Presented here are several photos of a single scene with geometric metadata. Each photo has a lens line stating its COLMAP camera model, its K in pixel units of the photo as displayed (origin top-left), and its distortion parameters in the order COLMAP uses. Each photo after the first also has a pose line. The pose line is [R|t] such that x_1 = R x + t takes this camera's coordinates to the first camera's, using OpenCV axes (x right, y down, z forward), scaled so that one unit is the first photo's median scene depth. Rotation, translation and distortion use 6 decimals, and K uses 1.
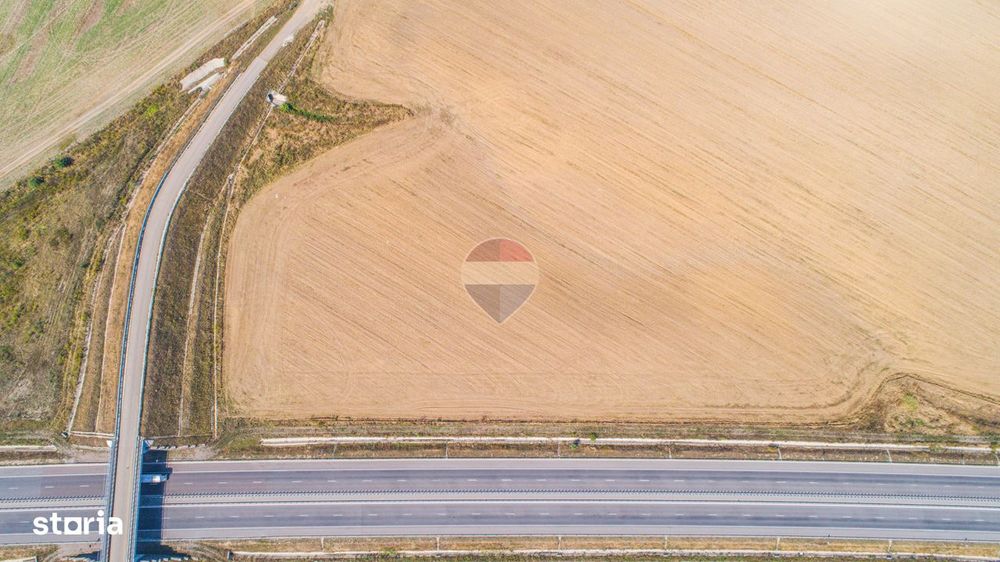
lens RADIAL K [[676.0, 0, 500.0], [0, 676.0, 281.0], [0, 0, 1]] dist [-0.010302, 0.005546]
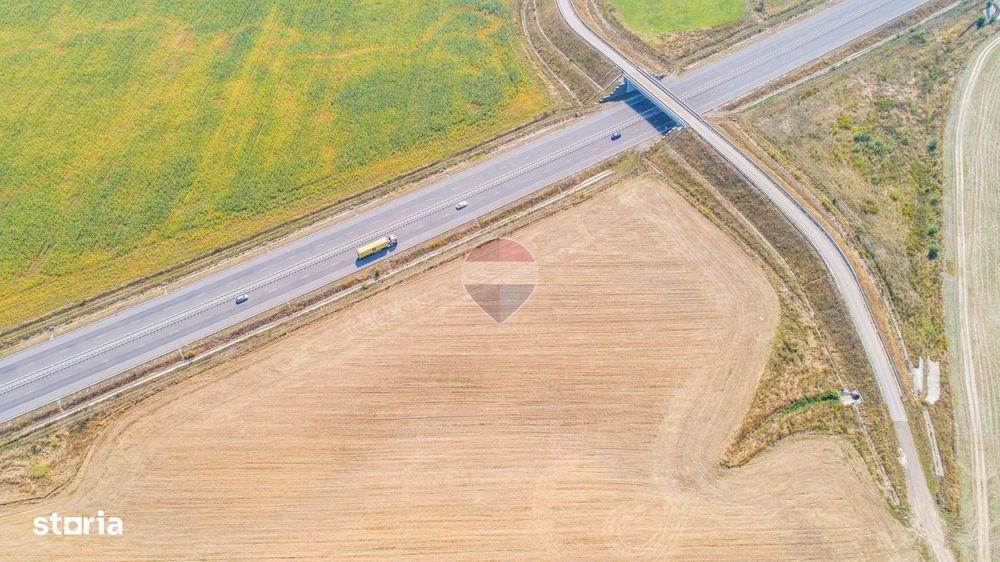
lens RADIAL K [[676.0, 0, 500.0], [0, 676.0, 281.0], [0, 0, 1]] dist [-0.010302, 0.005546]
pose [[-0.852192, 0.399426, -0.337977, 0.302198], [-0.519430, -0.568117, 0.638307, -0.529965], [0.062946, 0.719516, 0.691618, 0.272977]]
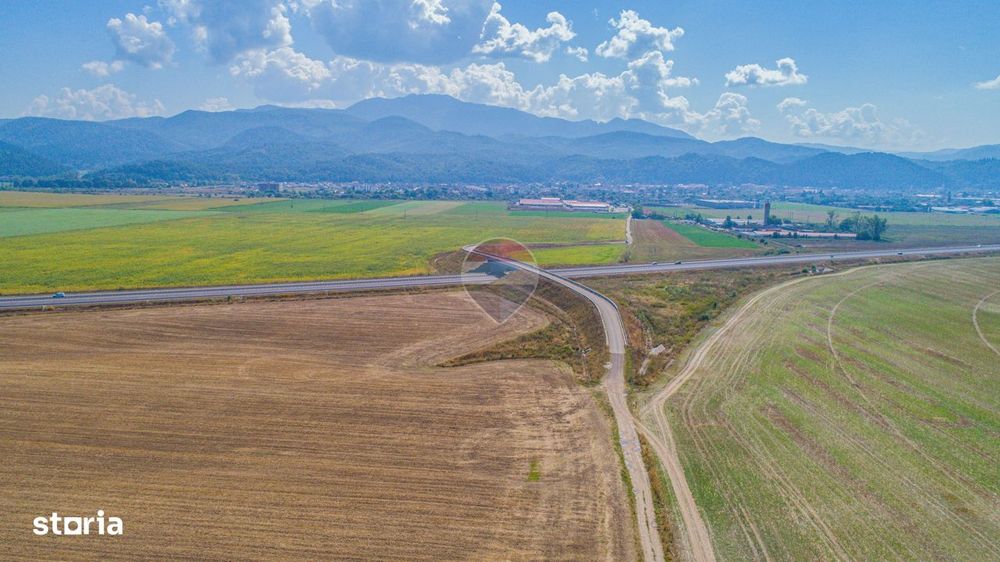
lens RADIAL K [[676.0, 0, 500.0], [0, 676.0, 281.0], [0, 0, 1]] dist [-0.010302, 0.005546]
pose [[-0.914201, 0.025088, -0.404484, 0.153715], [-0.404548, 0.002729, 0.914513, -1.130058], [0.024047, 0.999682, 0.007655, 0.935975]]
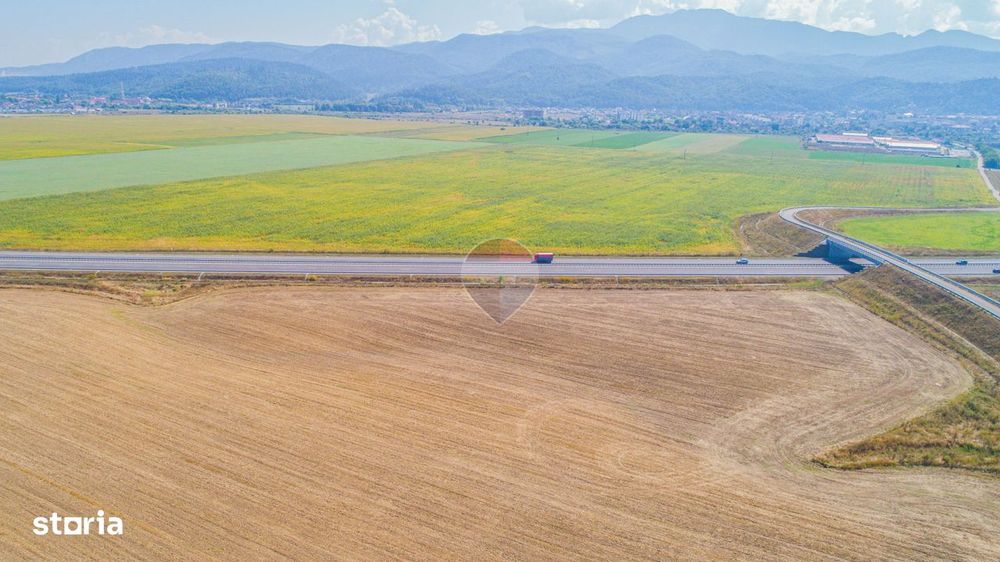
lens RADIAL K [[676.0, 0, 500.0], [0, 676.0, 281.0], [0, 0, 1]] dist [-0.010302, 0.005546]
pose [[-0.997995, -0.028580, -0.056479, 0.166189], [-0.052625, -0.121230, 0.991228, -0.793903], [-0.035177, 0.992213, 0.119483, 0.844920]]
